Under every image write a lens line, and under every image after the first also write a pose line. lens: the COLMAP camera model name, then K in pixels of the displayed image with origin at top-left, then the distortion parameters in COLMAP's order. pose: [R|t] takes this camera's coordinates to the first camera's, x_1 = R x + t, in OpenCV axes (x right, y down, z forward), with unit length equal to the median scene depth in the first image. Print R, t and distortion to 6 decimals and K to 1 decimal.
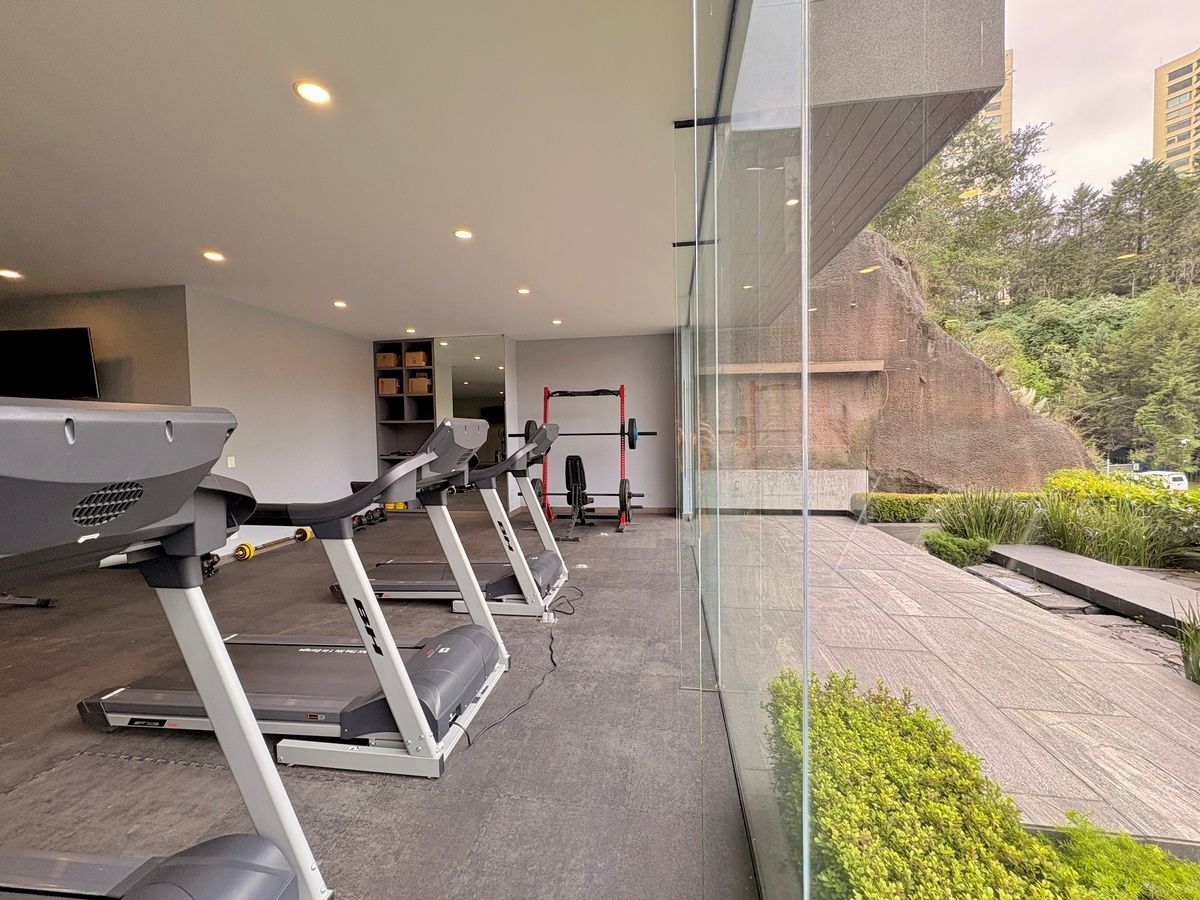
lens RADIAL K [[477.0, 0, 597.3], [0, 477.0, 449.2], [0, 0, 1]] dist [0.001500, 0.000035]
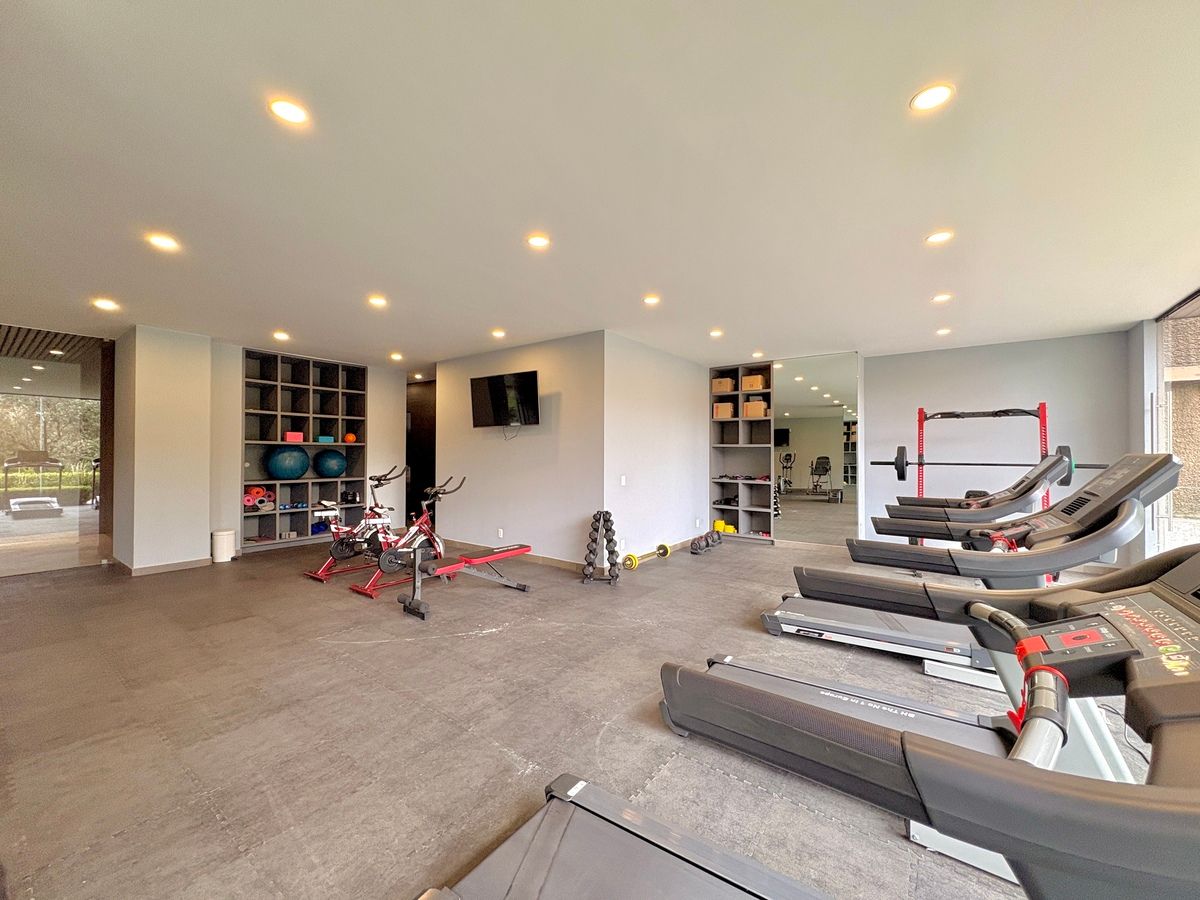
lens RADIAL K [[477.0, 0, 597.3], [0, 477.0, 449.2], [0, 0, 1]] dist [0.001500, 0.000035]
pose [[0.884512, 0.017092, -0.466205, -0.444829], [-0.038231, 0.998623, -0.035922, -0.006830], [0.464949, 0.049597, 0.883947, -0.049350]]
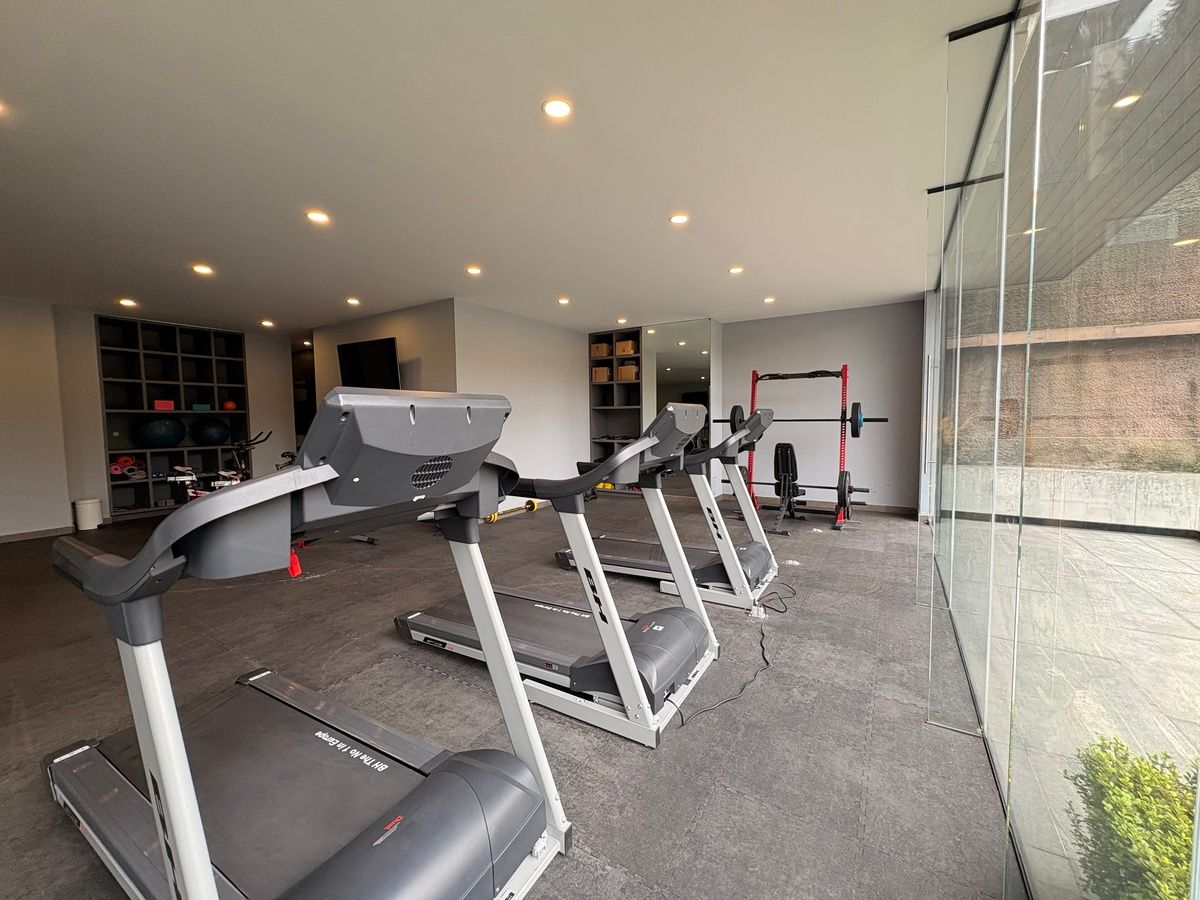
lens RADIAL K [[477.0, 0, 597.3], [0, 477.0, 449.2], [0, 0, 1]] dist [0.001500, 0.000035]
pose [[0.918374, 0.030680, -0.394523, -0.030625], [-0.018806, 0.999247, 0.033929, 0.000431], [0.395267, -0.023740, 0.918260, 0.003520]]
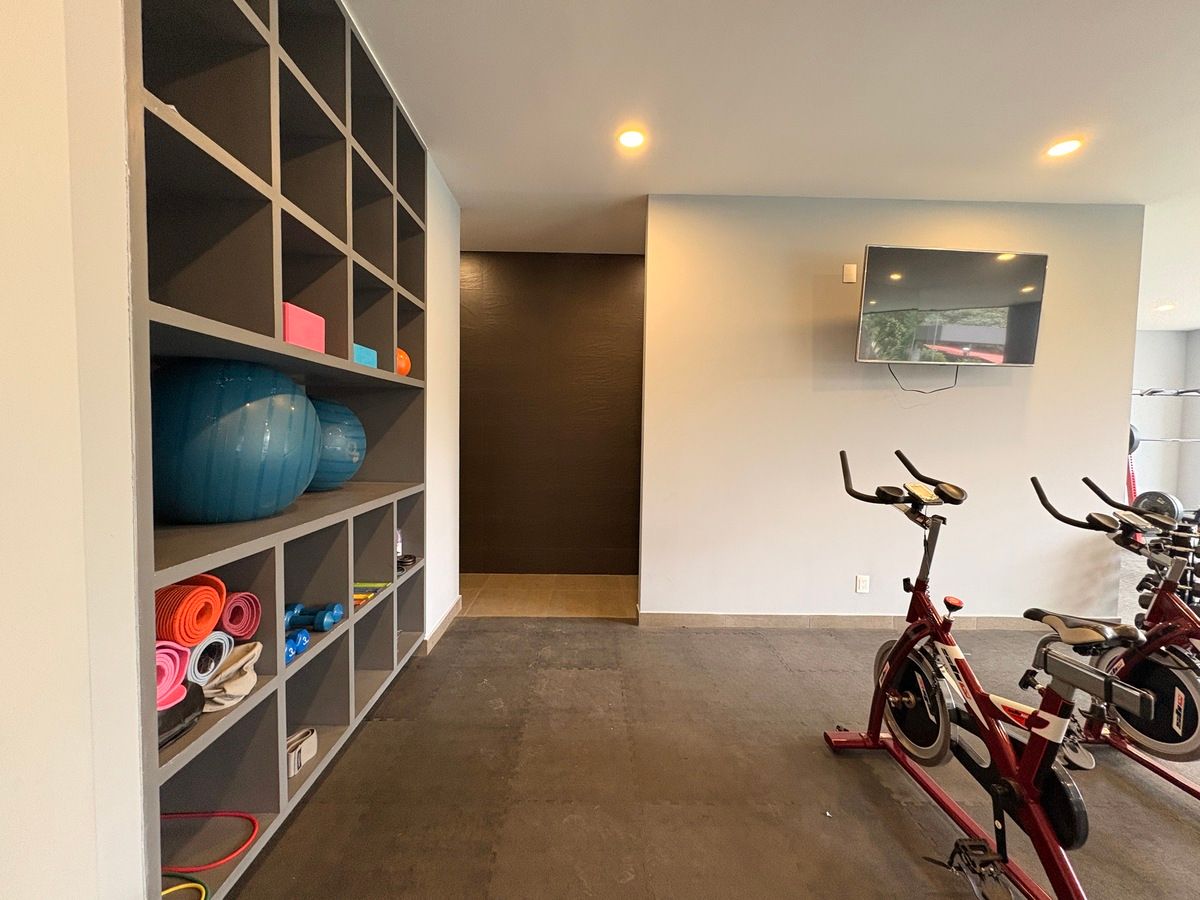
lens RADIAL K [[477.0, 0, 597.3], [0, 477.0, 449.2], [0, 0, 1]] dist [0.001500, 0.000035]
pose [[0.986360, 0.025841, 0.162560, -2.342432], [-0.026582, 0.999644, 0.002383, 0.022988], [-0.162441, -0.006672, 0.986696, 0.642165]]
